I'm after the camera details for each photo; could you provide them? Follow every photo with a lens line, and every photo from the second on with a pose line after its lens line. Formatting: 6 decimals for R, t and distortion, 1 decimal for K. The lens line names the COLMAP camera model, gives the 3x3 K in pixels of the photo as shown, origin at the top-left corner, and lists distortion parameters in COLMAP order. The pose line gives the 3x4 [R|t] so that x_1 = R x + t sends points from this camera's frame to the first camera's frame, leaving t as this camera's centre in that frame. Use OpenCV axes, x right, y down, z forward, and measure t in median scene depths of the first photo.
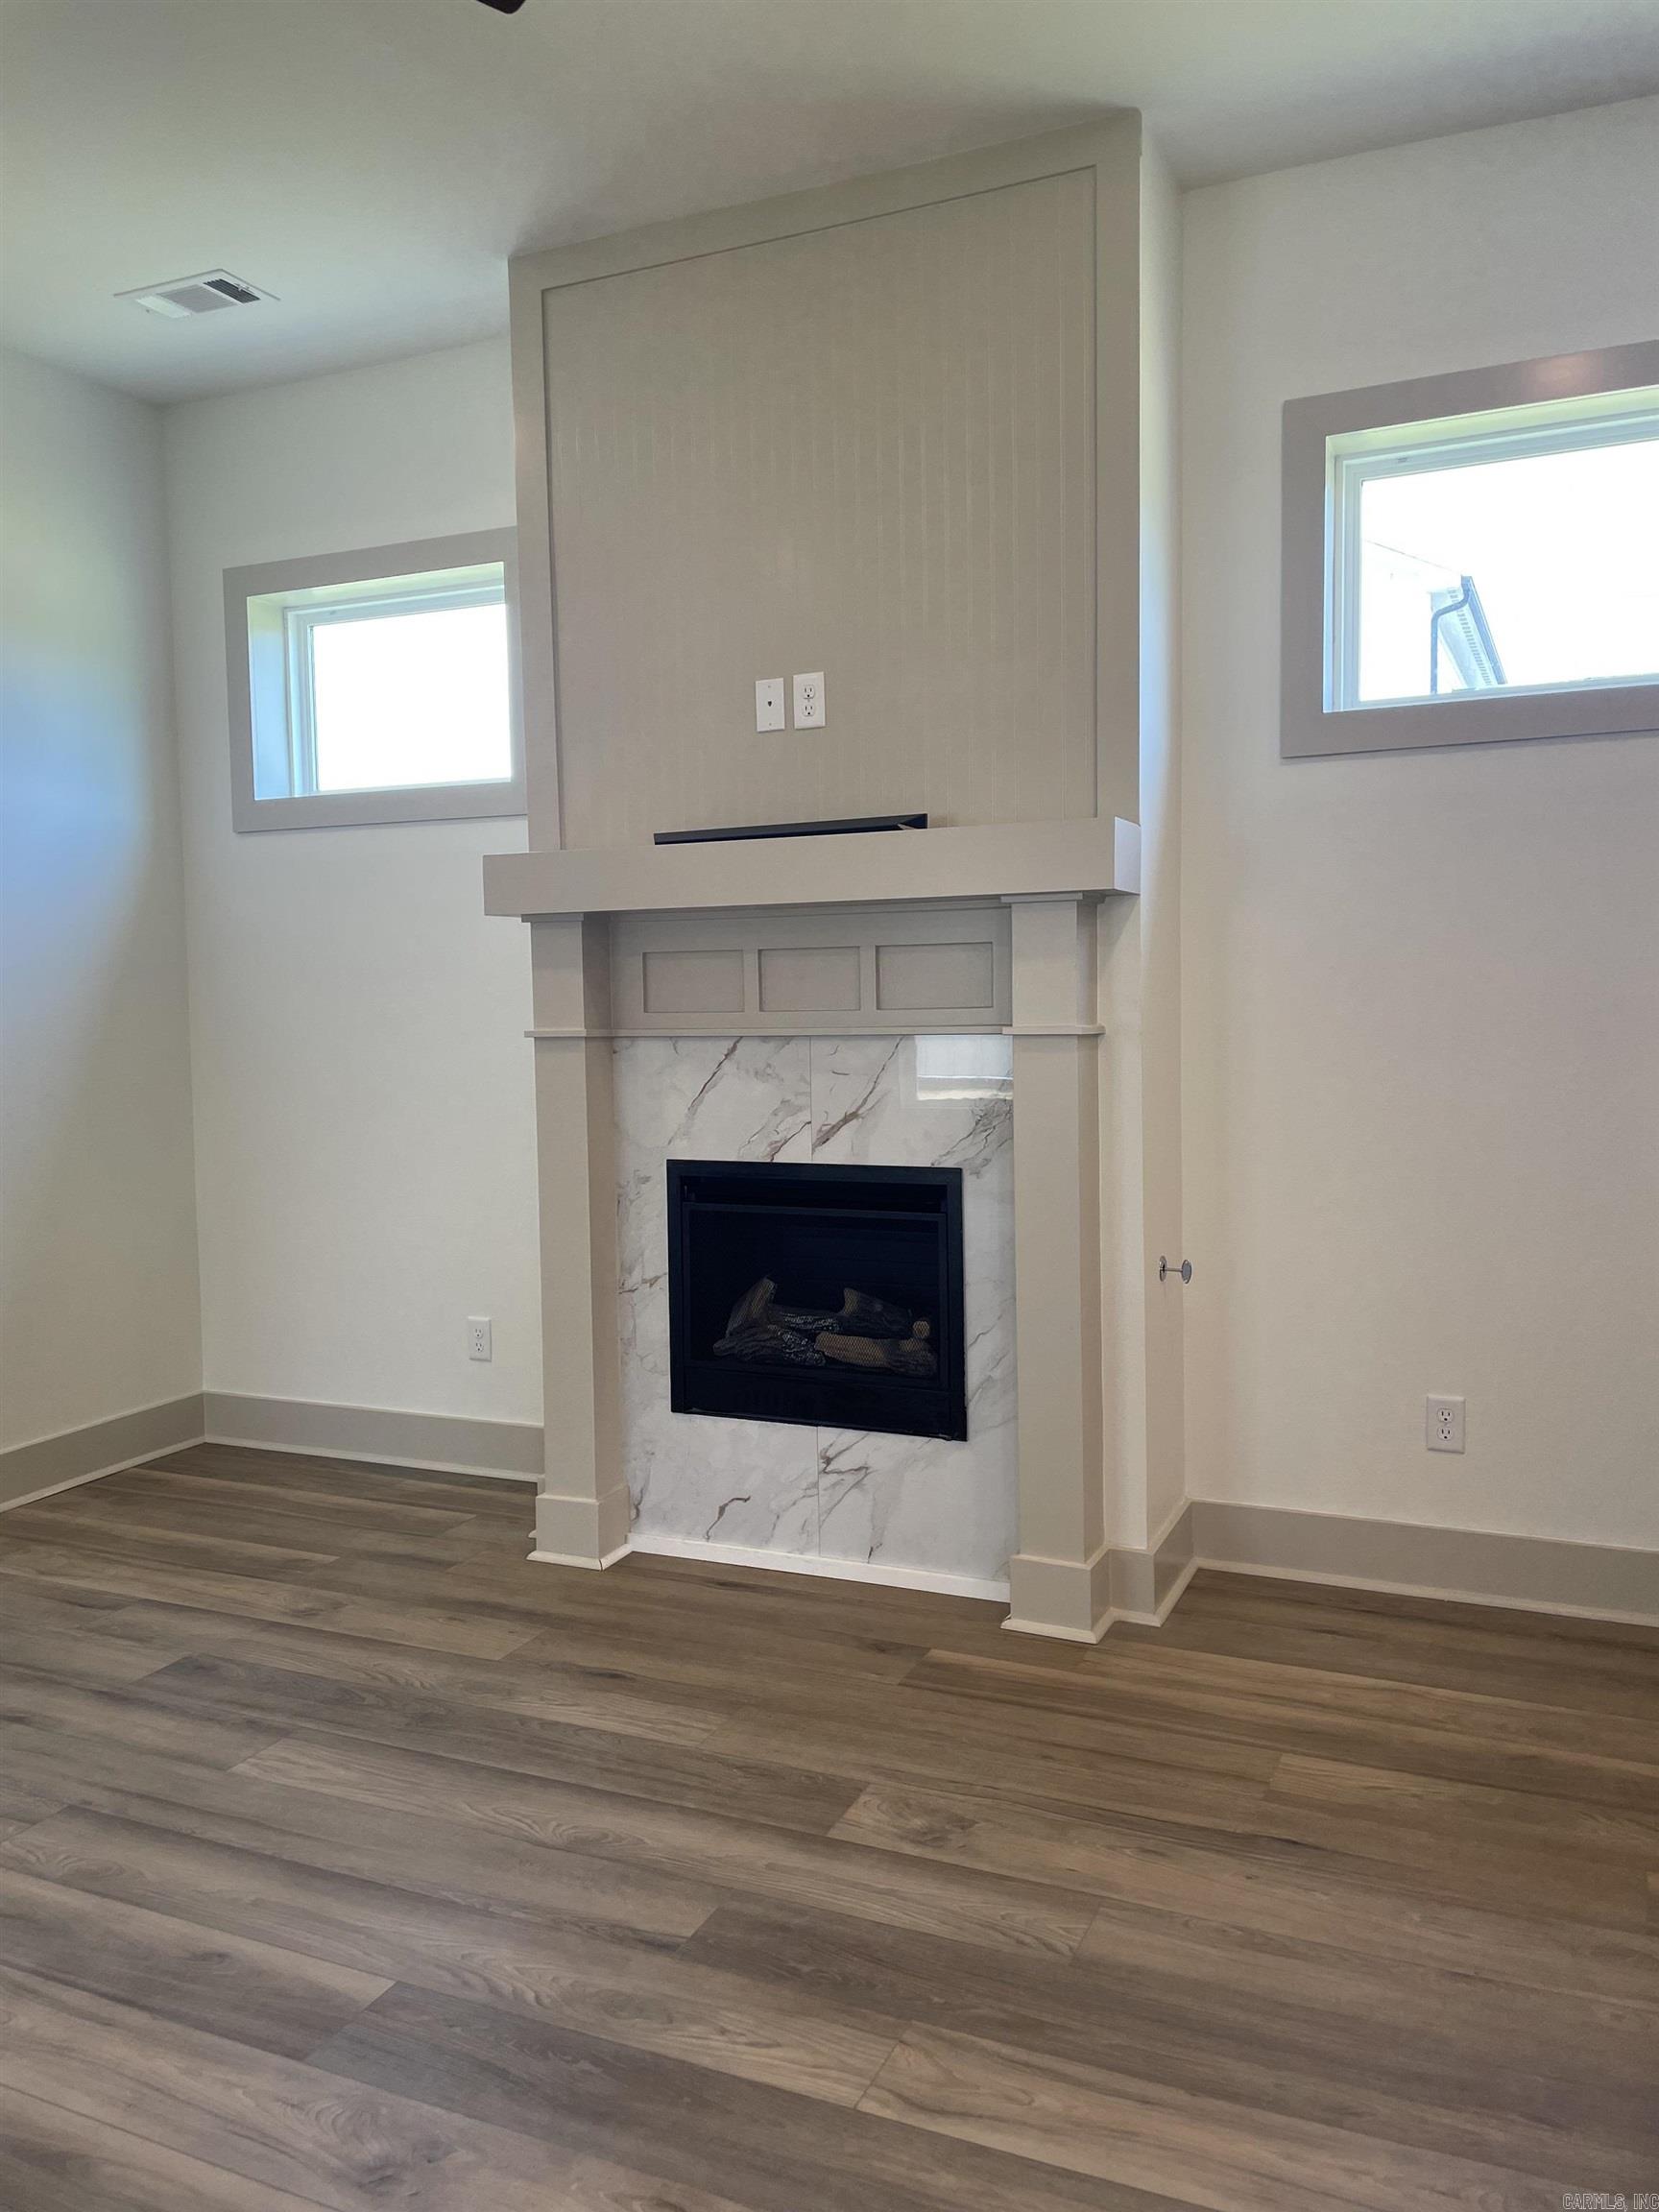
lens RADIAL K [[1663.0, 0, 838.0], [0, 1663.0, 1077.4], [0, 0, 1]] dist [0.084050, -0.100866]
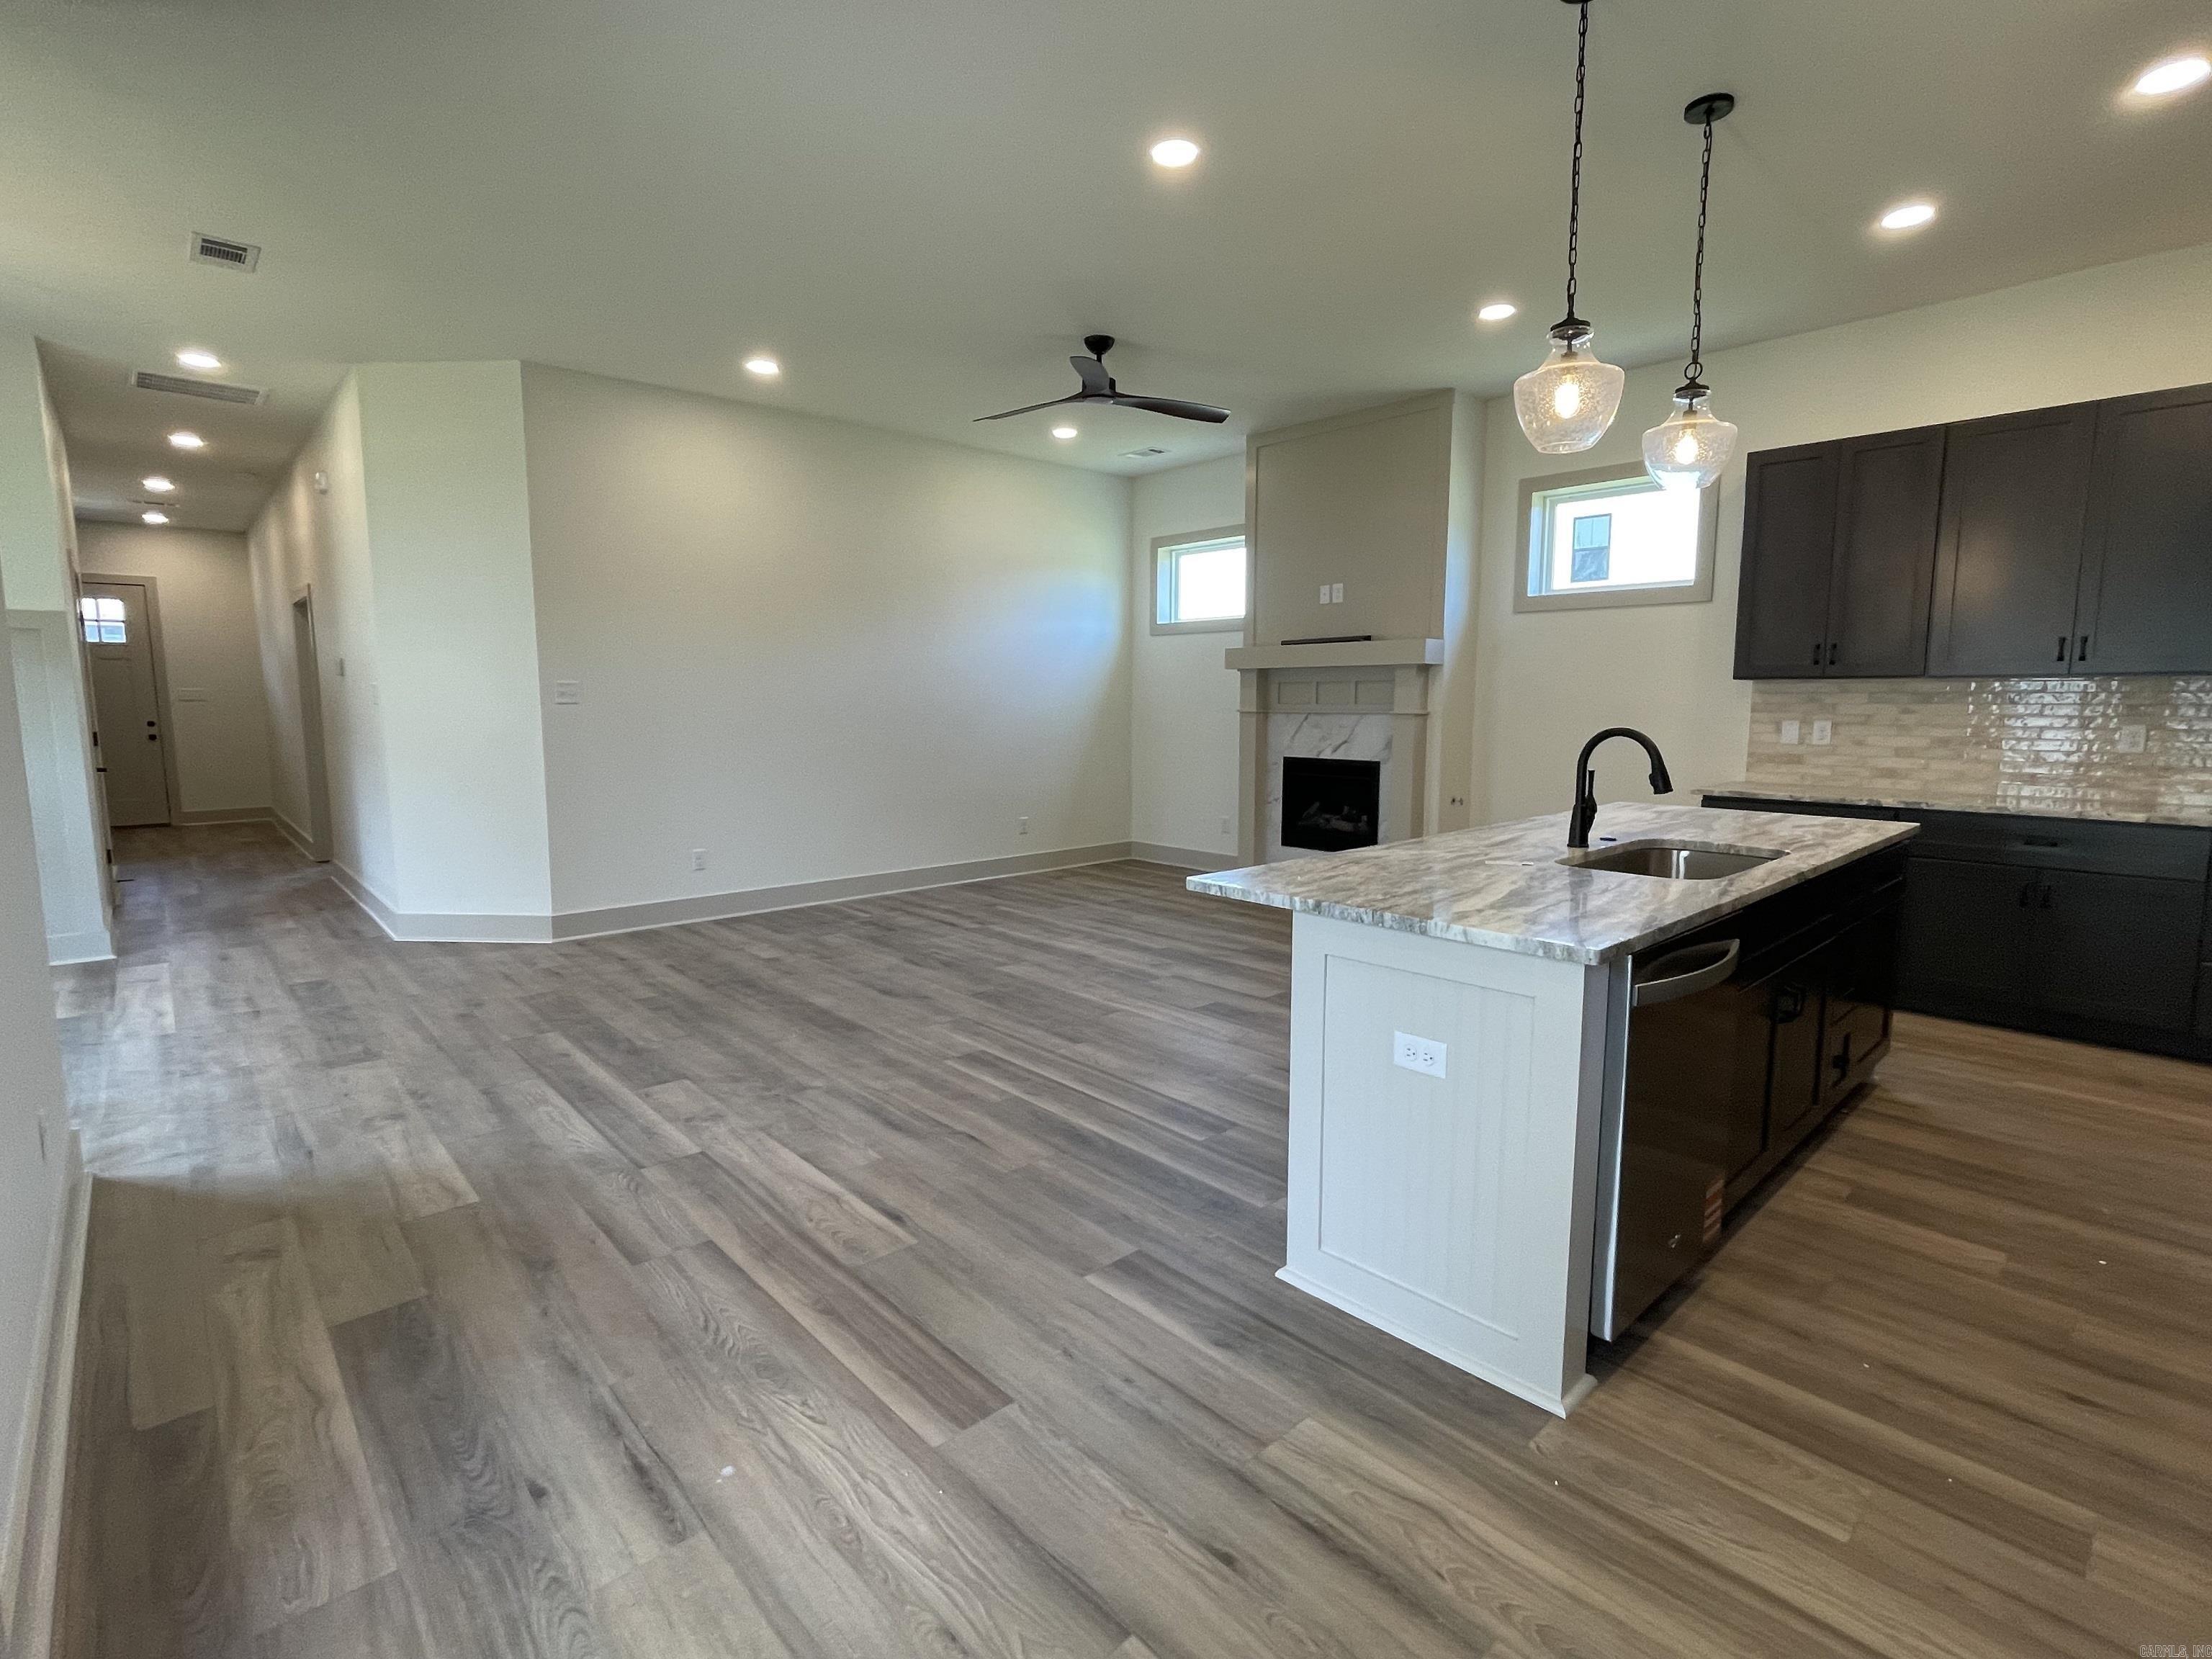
lens RADIAL K [[1051.6, 0, 1110.8], [0, 1051.6, 820.7], [0, 0, 1]] dist [-0.002525, 0.000392]
pose [[0.920673, 0.062281, -0.385334, 0.345070], [-0.036311, 0.996573, 0.074316, 0.039061], [0.388642, -0.054428, 0.919780, -0.816766]]
